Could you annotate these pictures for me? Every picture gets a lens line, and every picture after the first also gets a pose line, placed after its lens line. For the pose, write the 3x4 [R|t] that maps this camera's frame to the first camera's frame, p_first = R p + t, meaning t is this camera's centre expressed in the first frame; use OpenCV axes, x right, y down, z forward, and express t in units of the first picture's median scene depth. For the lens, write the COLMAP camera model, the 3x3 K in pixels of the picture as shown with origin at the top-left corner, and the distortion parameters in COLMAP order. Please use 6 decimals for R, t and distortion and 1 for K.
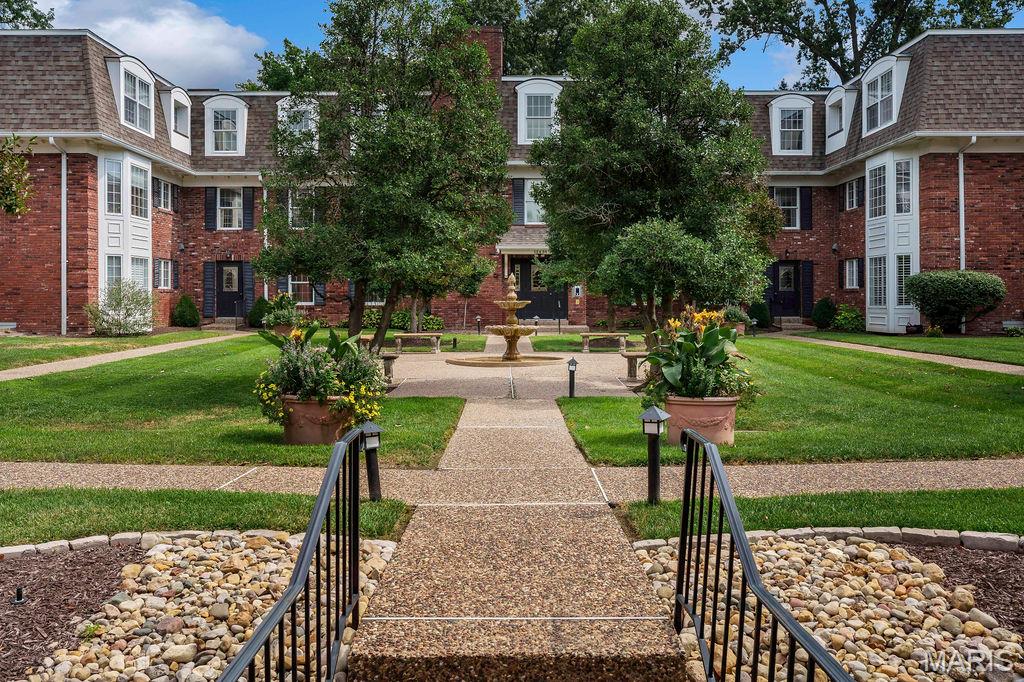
lens RADIAL K [[855.9, 0, 501.7], [0, 855.9, 303.3], [0, 0, 1]] dist [0.012130, 0.021094]
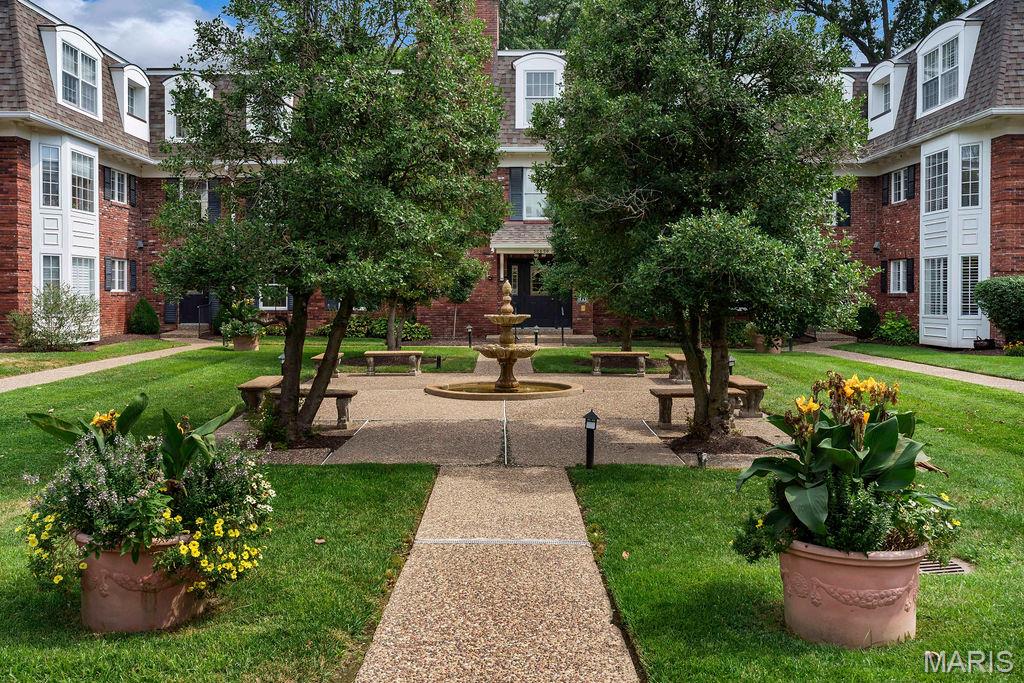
lens RADIAL K [[855.9, 0, 483.5], [0, 855.9, 311.5], [0, 0, 1]] dist [0.012130, 0.021094]
pose [[0.999811, 0.002722, -0.019264, 0.003994], [-0.002443, 0.999892, 0.014485, -0.012867], [0.019301, -0.014435, 0.999710, 0.144819]]
